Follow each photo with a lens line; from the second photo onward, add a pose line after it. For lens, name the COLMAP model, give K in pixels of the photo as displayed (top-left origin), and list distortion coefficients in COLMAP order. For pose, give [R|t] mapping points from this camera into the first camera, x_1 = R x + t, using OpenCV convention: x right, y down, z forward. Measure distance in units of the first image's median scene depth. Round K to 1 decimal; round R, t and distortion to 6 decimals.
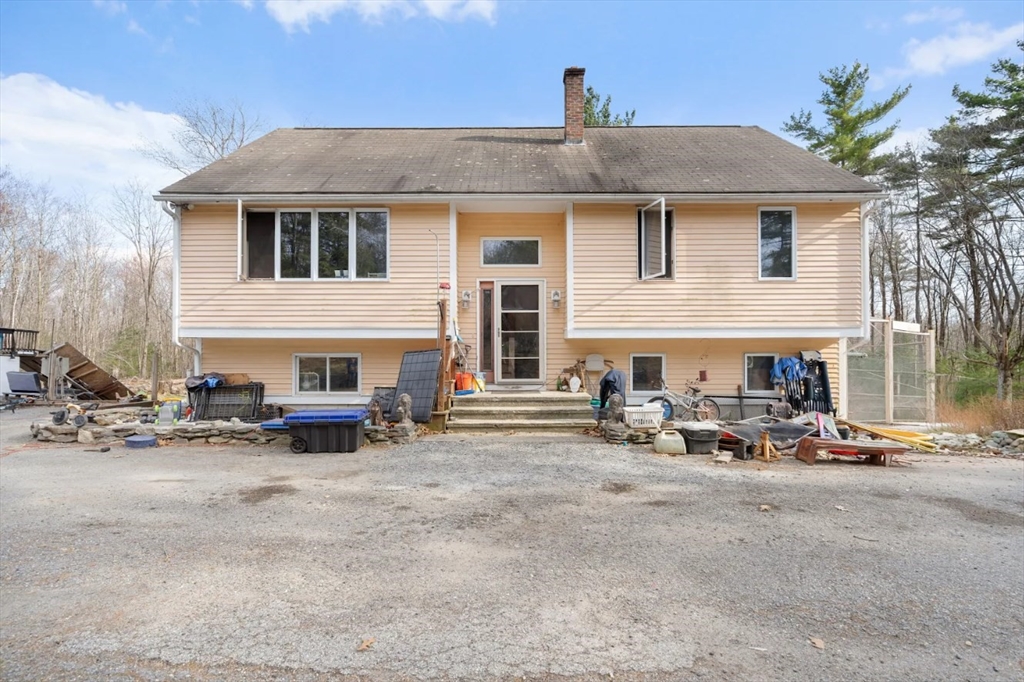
lens RADIAL K [[472.7, 0, 515.7], [0, 472.7, 348.3], [0, 0, 1]] dist [-0.011759, -0.000031]
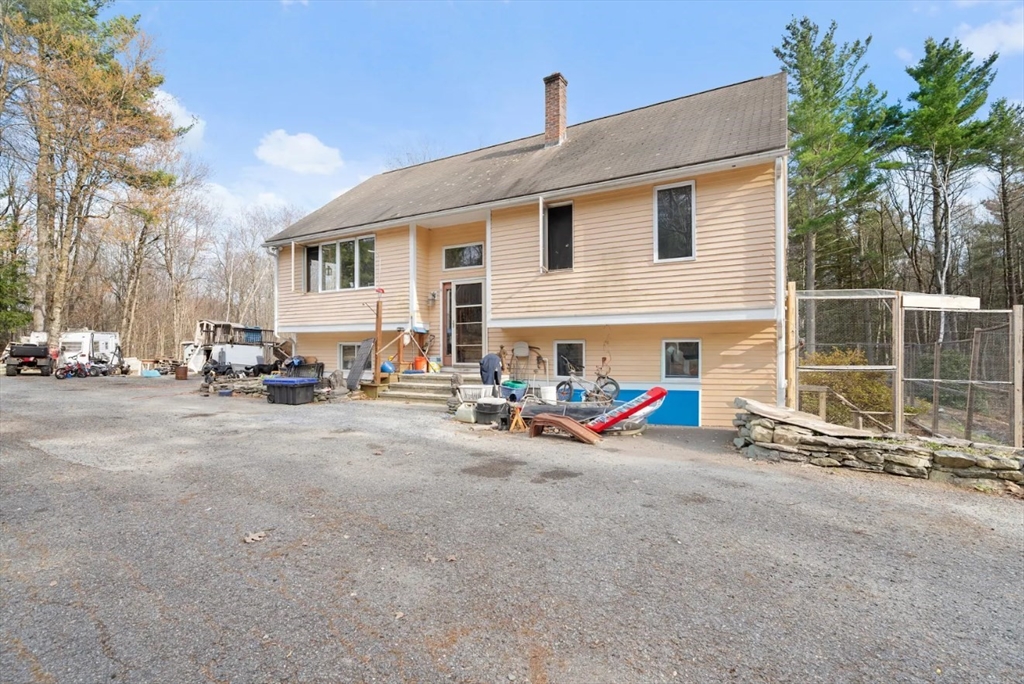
lens RADIAL K [[497.0, 0, 512.0], [0, 497.0, 342.0], [0, 0, 1]] dist [-0.012849, -0.000099]
pose [[0.859253, -0.006547, -0.511508, 0.779806], [0.006043, 0.999978, -0.002647, 0.017355], [0.511515, -0.000816, 0.859274, -0.018513]]
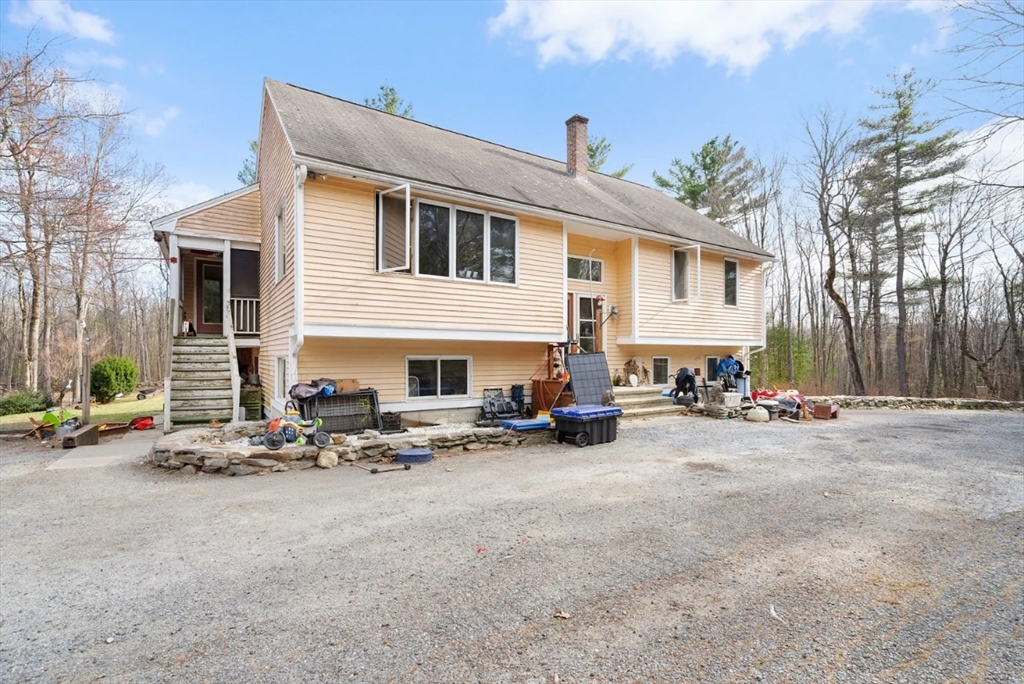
lens RADIAL K [[472.7, 0, 515.7], [0, 472.7, 349.3], [0, 0, 1]] dist [-0.011759, -0.000031]
pose [[0.835730, 0.009055, 0.549065, -0.836242], [-0.004670, 0.999945, -0.009382, 0.006528], [-0.549120, 0.005277, 0.835727, 0.122403]]
